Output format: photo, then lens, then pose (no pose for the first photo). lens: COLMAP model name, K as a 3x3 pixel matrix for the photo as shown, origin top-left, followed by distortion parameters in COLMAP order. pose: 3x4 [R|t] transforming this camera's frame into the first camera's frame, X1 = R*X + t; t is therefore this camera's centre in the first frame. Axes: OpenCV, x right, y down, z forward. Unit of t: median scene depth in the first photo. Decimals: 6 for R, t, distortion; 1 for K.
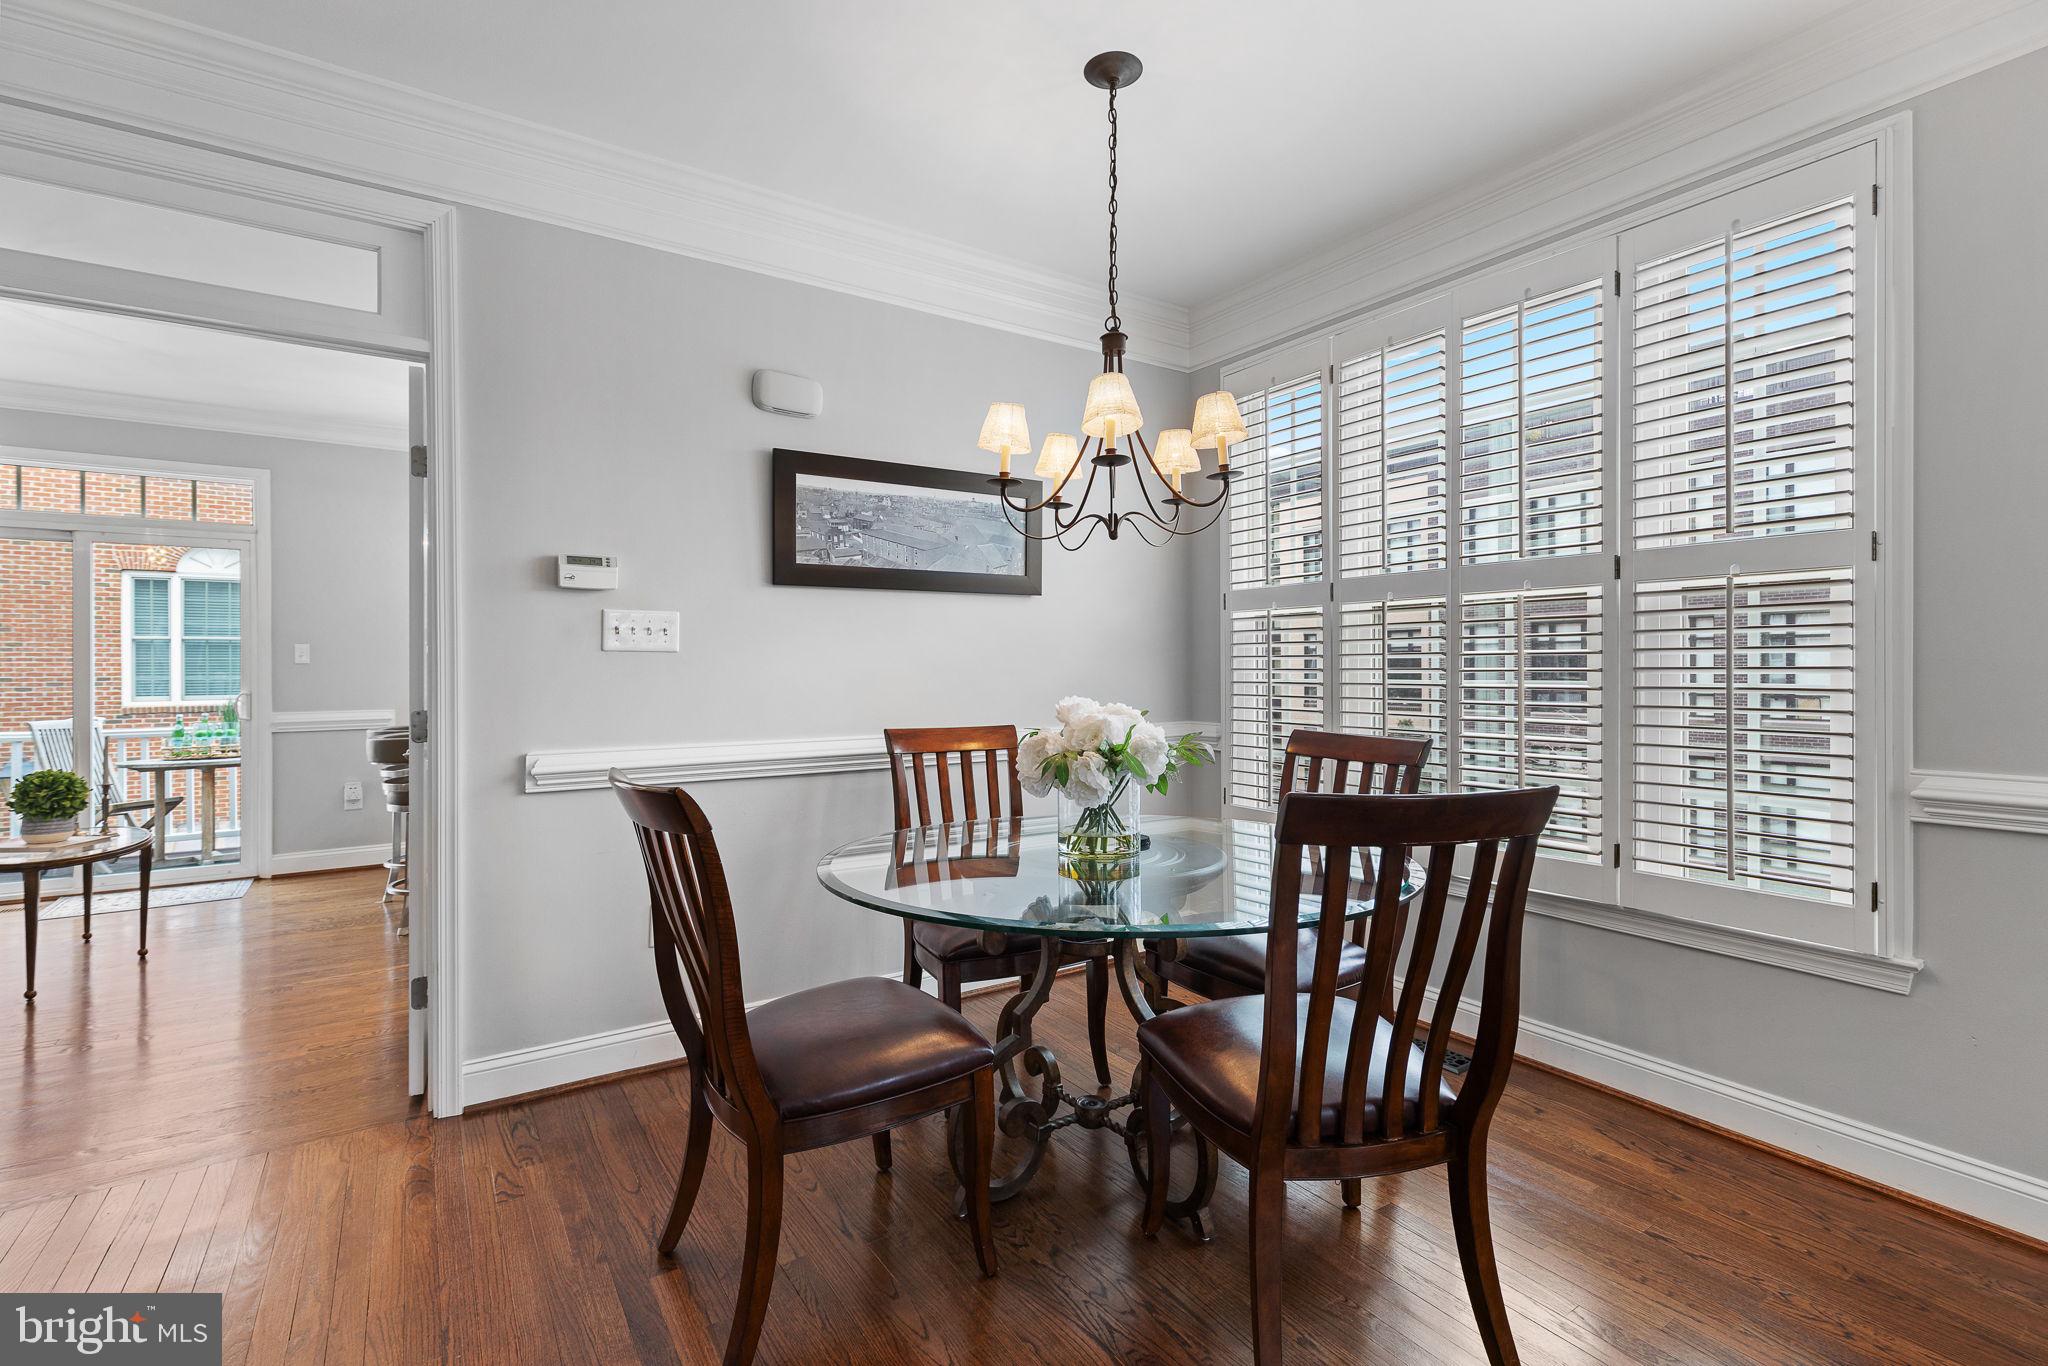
lens RADIAL K [[917.5, 0, 1025.3], [0, 917.5, 674.5], [0, 0, 1]] dist [0.001954, -0.000162]
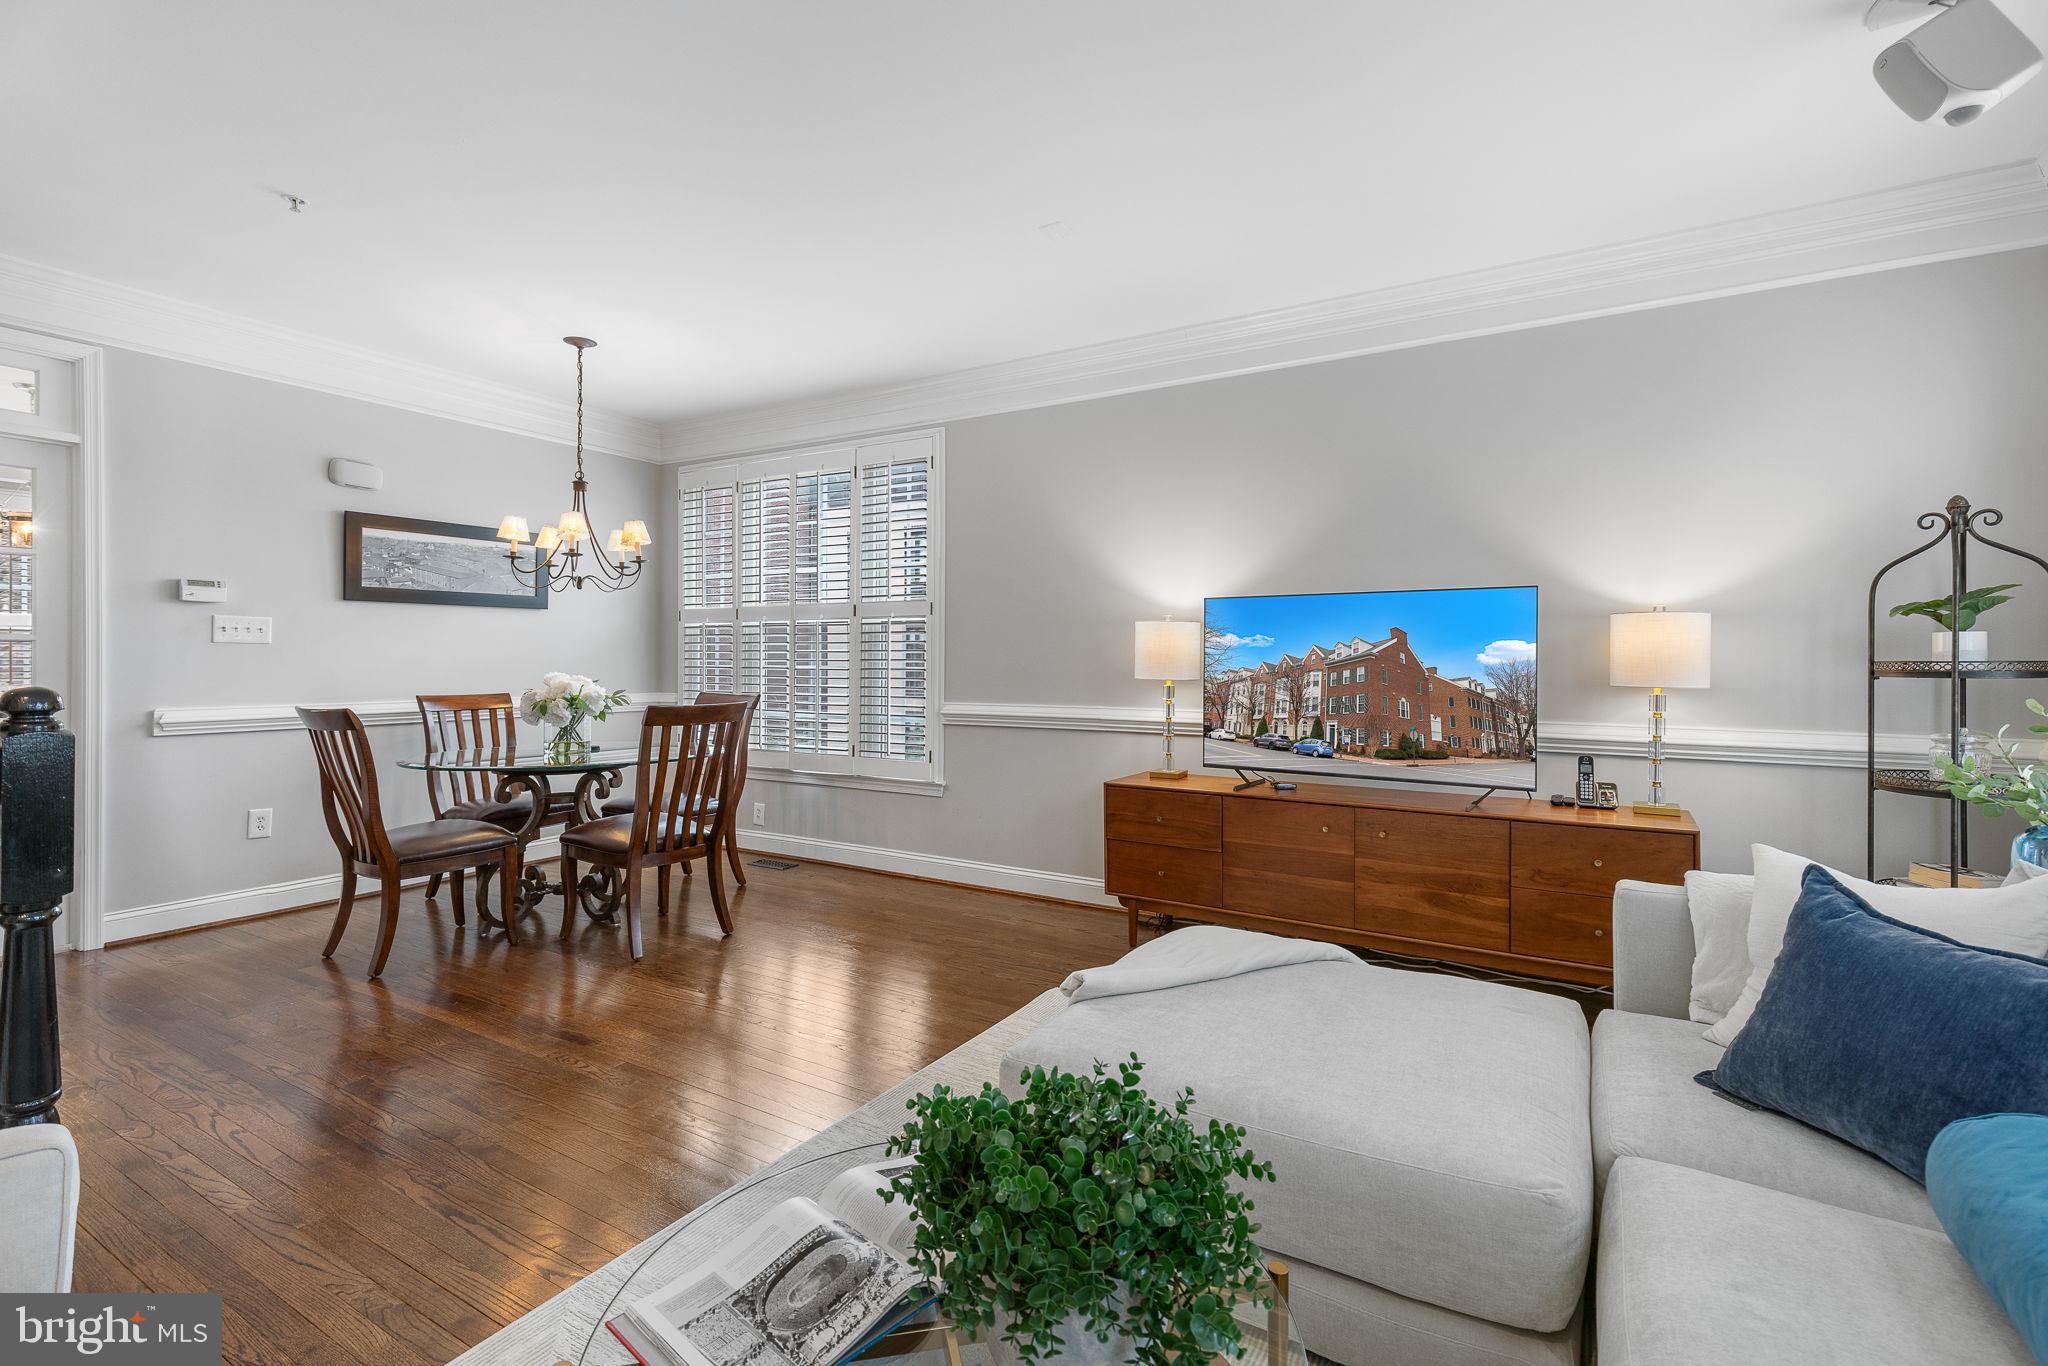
lens RADIAL K [[914.4, 0, 1017.6], [0, 914.4, 664.8], [0, 0, 1]] dist [-0.000247, -0.000147]
pose [[0.898528, 0.005721, 0.438879, 0.071578], [-0.005485, 0.999983, -0.001805, 0.006324], [-0.438882, -0.000785, 0.898545, -0.955166]]
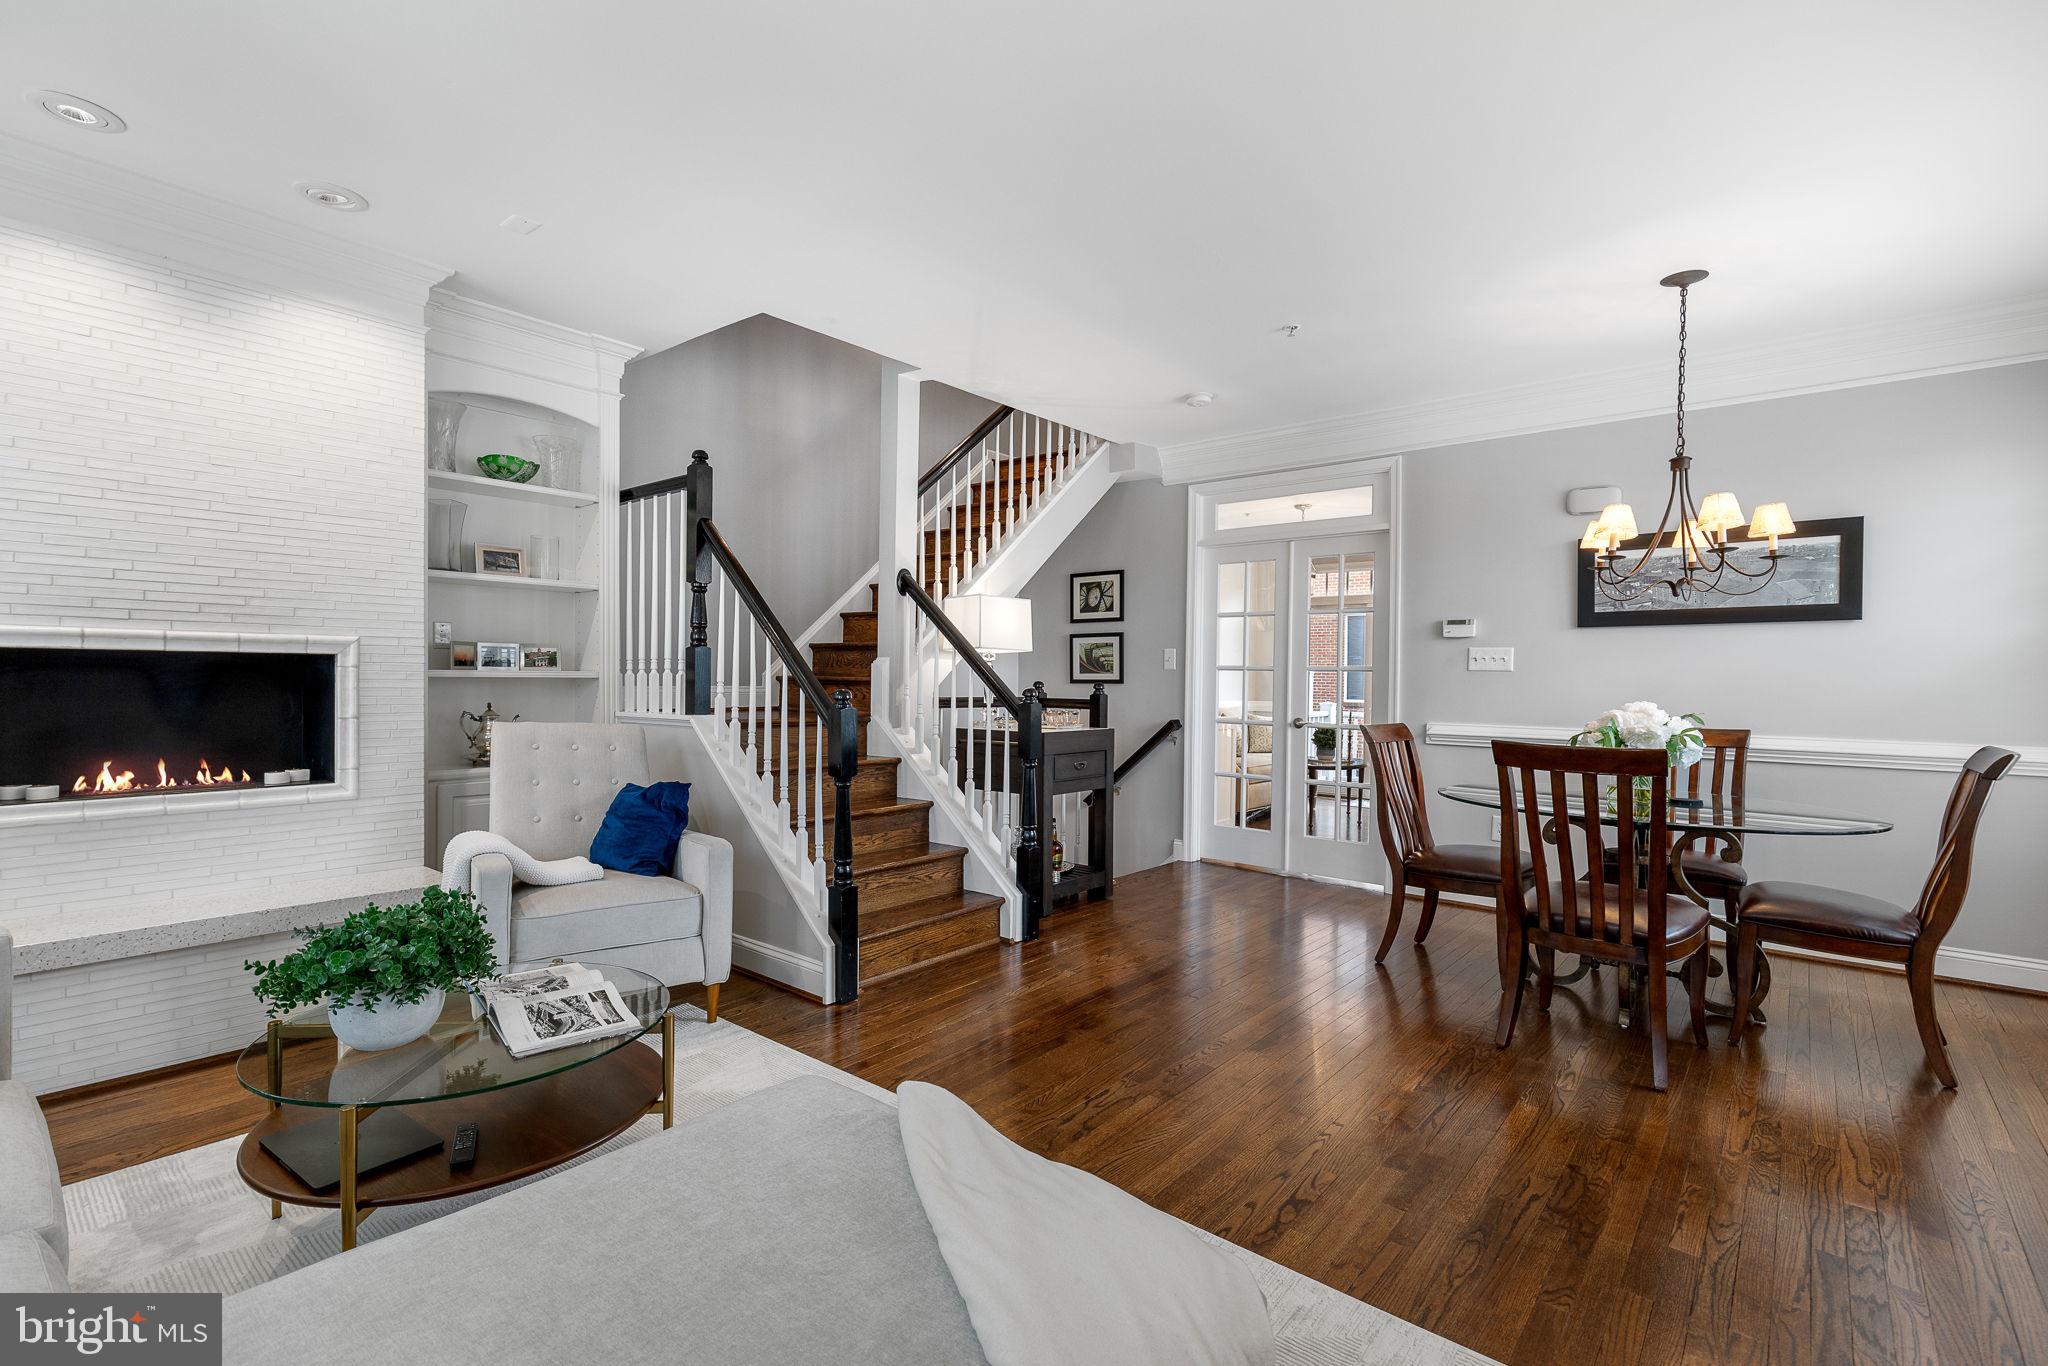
lens RADIAL K [[939.7, 0, 1013.1], [0, 939.7, 678.4], [0, 0, 1]] dist [0.000273, -0.000290]
pose [[0.282929, 0.007472, -0.959112, 1.086646], [-0.020071, 0.999797, 0.001869, 0.003341], [0.958931, 0.018722, 0.283022, -0.392079]]
